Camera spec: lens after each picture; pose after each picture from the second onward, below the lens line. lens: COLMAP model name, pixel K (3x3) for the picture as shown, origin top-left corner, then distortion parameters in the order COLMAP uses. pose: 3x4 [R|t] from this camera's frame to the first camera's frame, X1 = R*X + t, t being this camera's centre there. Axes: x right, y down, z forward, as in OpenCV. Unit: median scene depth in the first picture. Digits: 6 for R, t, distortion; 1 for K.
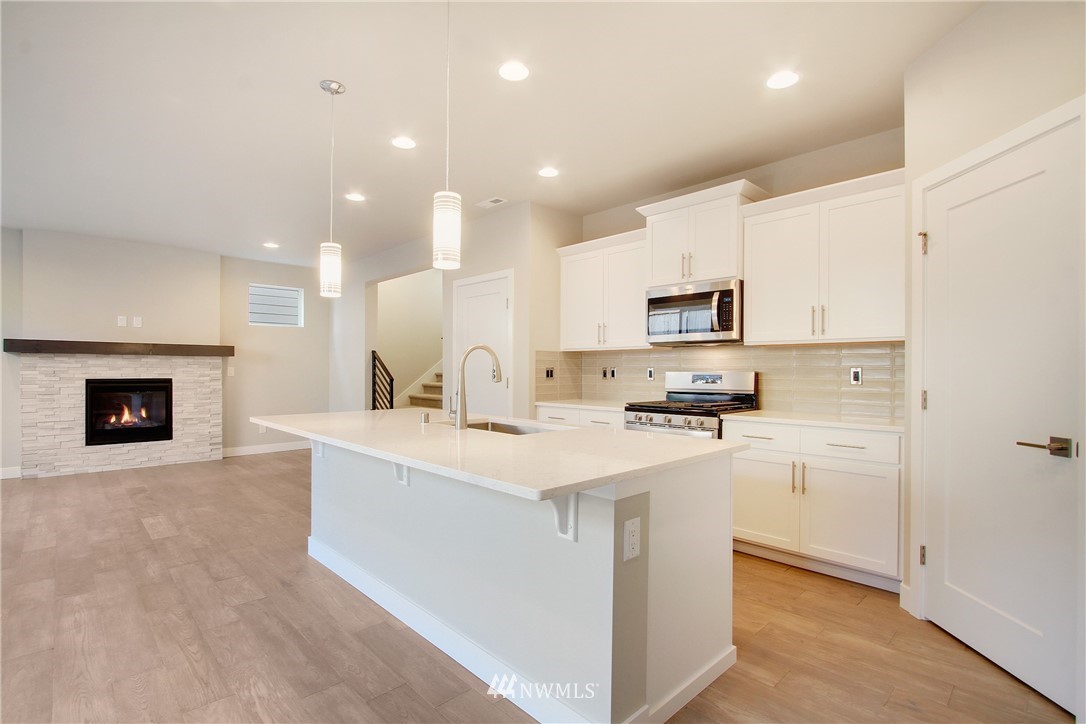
lens RADIAL K [[516.5, 0, 548.1], [0, 516.5, 367.8], [0, 0, 1]] dist [-0.022266, 0.003918]
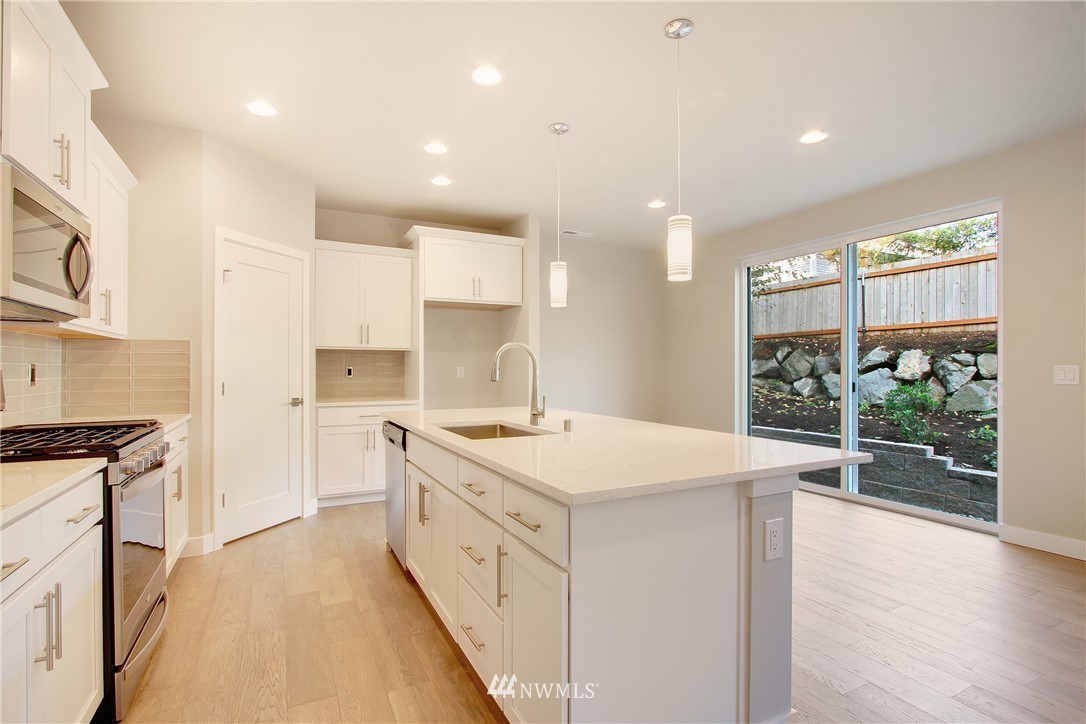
lens RADIAL K [[516.5, 0, 541.5], [0, 516.5, 367.0], [0, 0, 1]] dist [-0.022266, 0.003918]
pose [[-0.956152, -0.002619, 0.292860, -0.214790], [-0.004469, 0.999974, -0.005649, 0.002568], [-0.292838, -0.006710, -0.956139, 0.880433]]
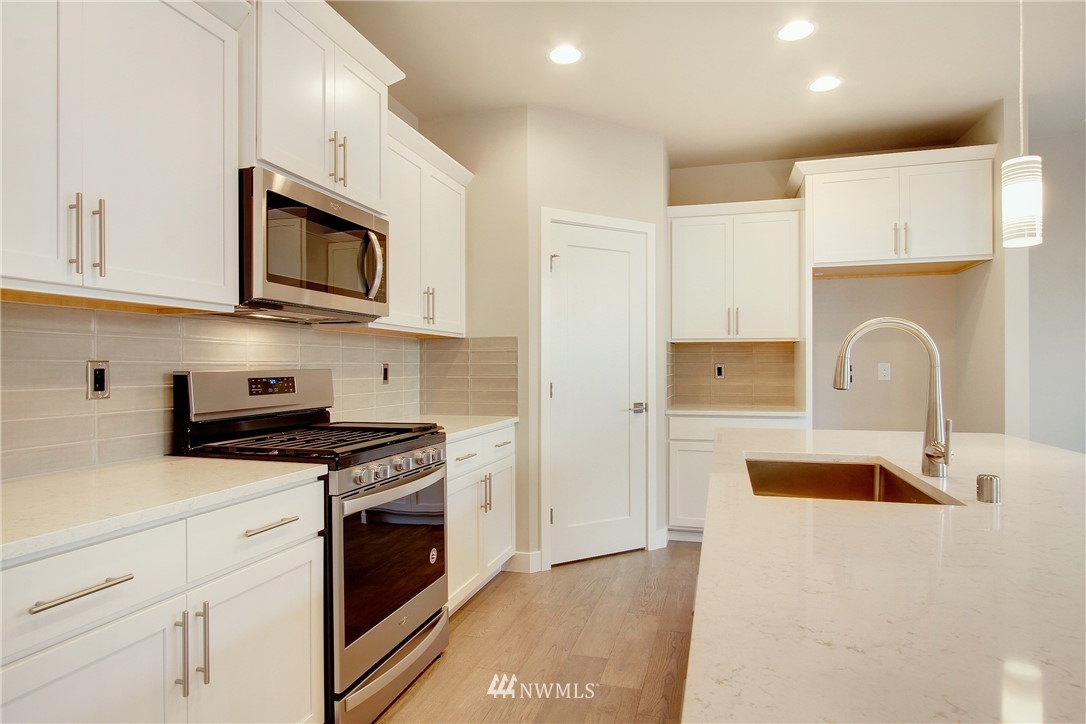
lens RADIAL K [[606.5, 0, 548.8], [0, 606.5, 367.5], [0, 0, 1]] dist [-0.017935, 0.004795]
pose [[-0.499634, -0.002984, 0.866232, -0.226338], [-0.002273, 0.999995, 0.002134, 0.001651], [-0.866234, -0.000903, -0.499638, 0.734605]]
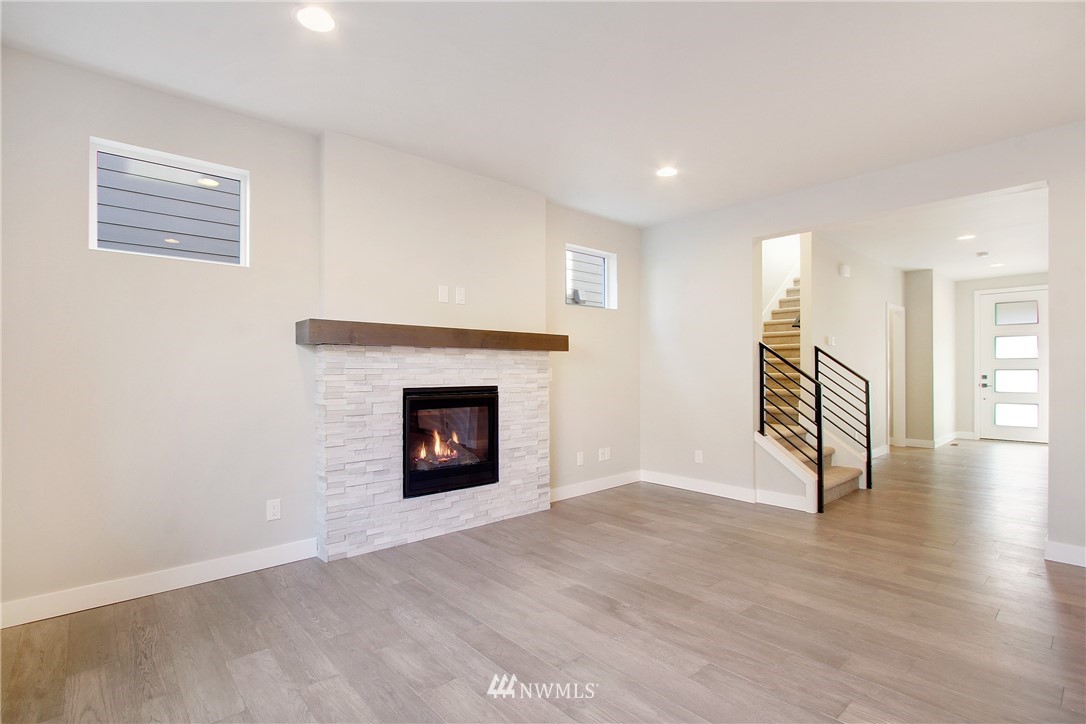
lens RADIAL K [[516.5, 0, 538.3], [0, 516.5, 371.0], [0, 0, 1]] dist [-0.022266, 0.003918]
pose [[0.999188, -0.004290, -0.040056, -0.724655], [0.004464, 0.999981, 0.004235, -0.000161], [0.040037, -0.004410, 0.999188, 0.396183]]
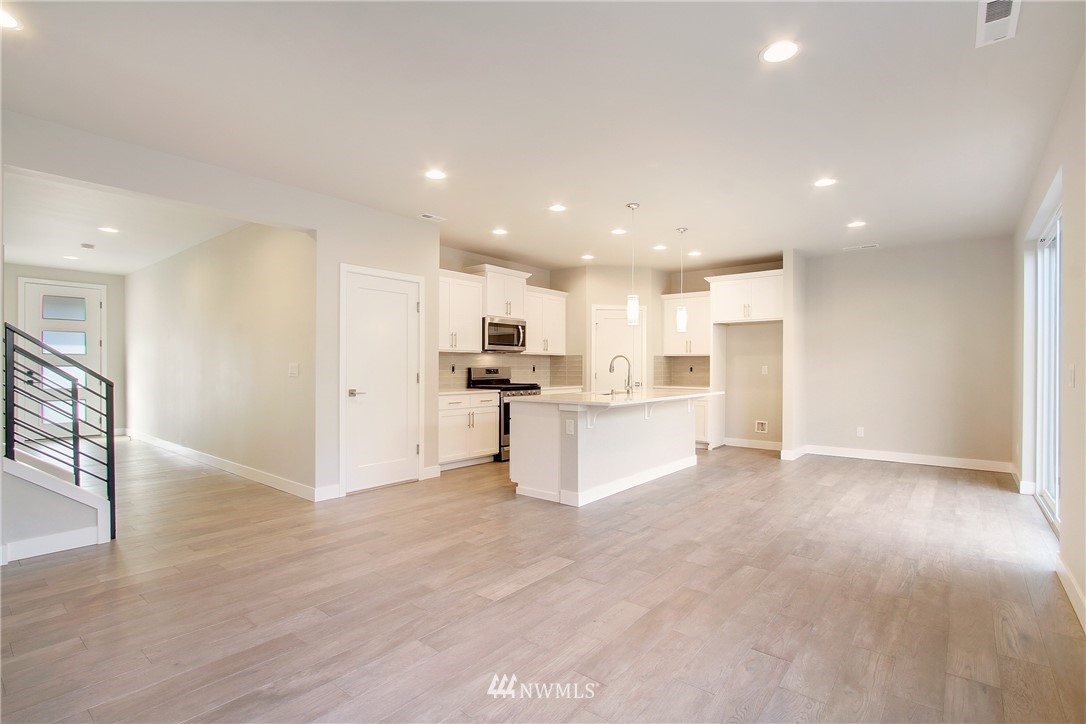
lens RADIAL K [[516.5, 0, 557.0], [0, 516.5, 370.6], [0, 0, 1]] dist [-0.022266, 0.003918]
pose [[-0.138963, -0.010126, 0.990246, -1.013196], [-0.008113, 0.999926, 0.009086, 0.000520], [-0.990264, -0.006771, -0.139034, 0.711209]]
